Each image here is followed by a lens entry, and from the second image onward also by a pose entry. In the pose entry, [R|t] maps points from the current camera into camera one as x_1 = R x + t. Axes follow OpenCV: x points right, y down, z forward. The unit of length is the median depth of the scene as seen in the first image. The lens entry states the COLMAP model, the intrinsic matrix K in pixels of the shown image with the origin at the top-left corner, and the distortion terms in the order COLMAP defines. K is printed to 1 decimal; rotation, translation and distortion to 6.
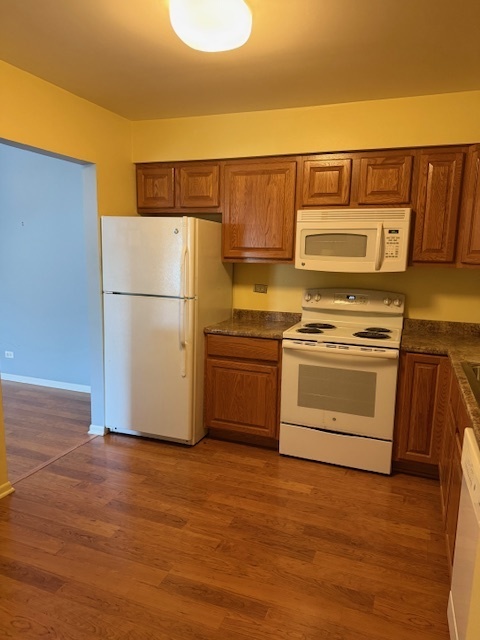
lens RADIAL K [[450.0, 0, 240.0], [0, 450.0, 320.0], [0, 0, 1]] dist [0.099515, -0.154065]
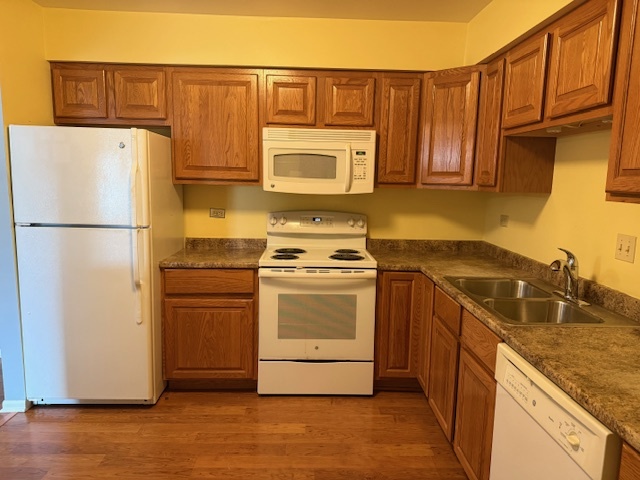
lens RADIAL K [[450.0, 0, 320.0], [0, 450.0, 240.0], [0, 0, 1]] dist [0.099515, -0.154065]
pose [[0.923448, -0.053359, 0.379995, -0.130721], [0.057409, 0.998351, 0.000677, -0.007461], [-0.379404, 0.021190, 0.924988, 0.108873]]
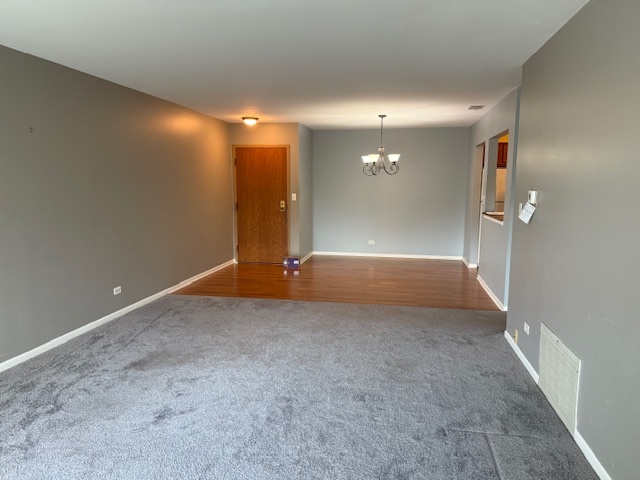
lens RADIAL K [[450.0, 0, 320.0], [0, 450.0, 240.0], [0, 0, 1]] dist [0.099515, -0.154065]
pose [[0.982179, -0.034481, 0.184758, -1.619876], [0.039682, 0.998911, -0.024528, 0.160627], [-0.183711, 0.031422, 0.982478, -1.130248]]
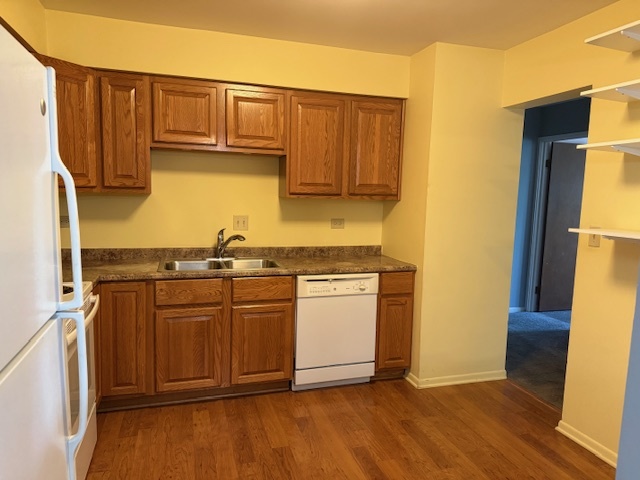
lens RADIAL K [[450.0, 0, 320.0], [0, 450.0, 240.0], [0, 0, 1]] dist [0.099515, -0.154065]
pose [[-0.626500, -0.117961, 0.770444, -0.500858], [0.081332, 0.973190, 0.215140, -0.155991], [-0.775166, 0.197447, -0.600110, 1.049782]]
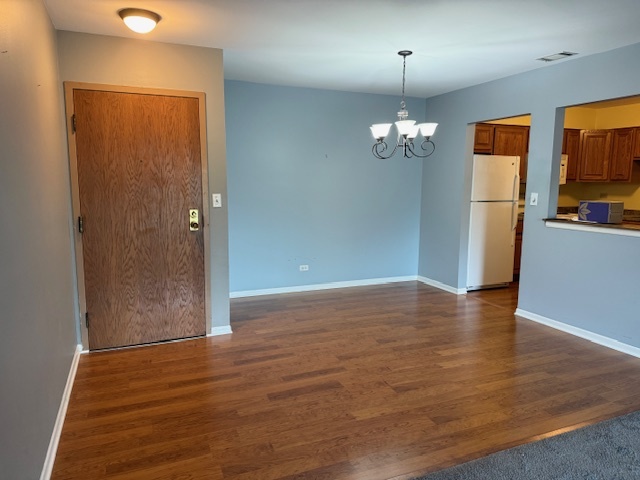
lens RADIAL K [[450.0, 0, 320.0], [0, 450.0, 240.0], [0, 0, 1]] dist [0.099515, -0.154065]
pose [[0.715129, -0.104912, 0.691075, -1.962401], [0.114057, 0.992936, 0.032710, -0.042009], [-0.689624, 0.055430, 0.722043, 0.227727]]
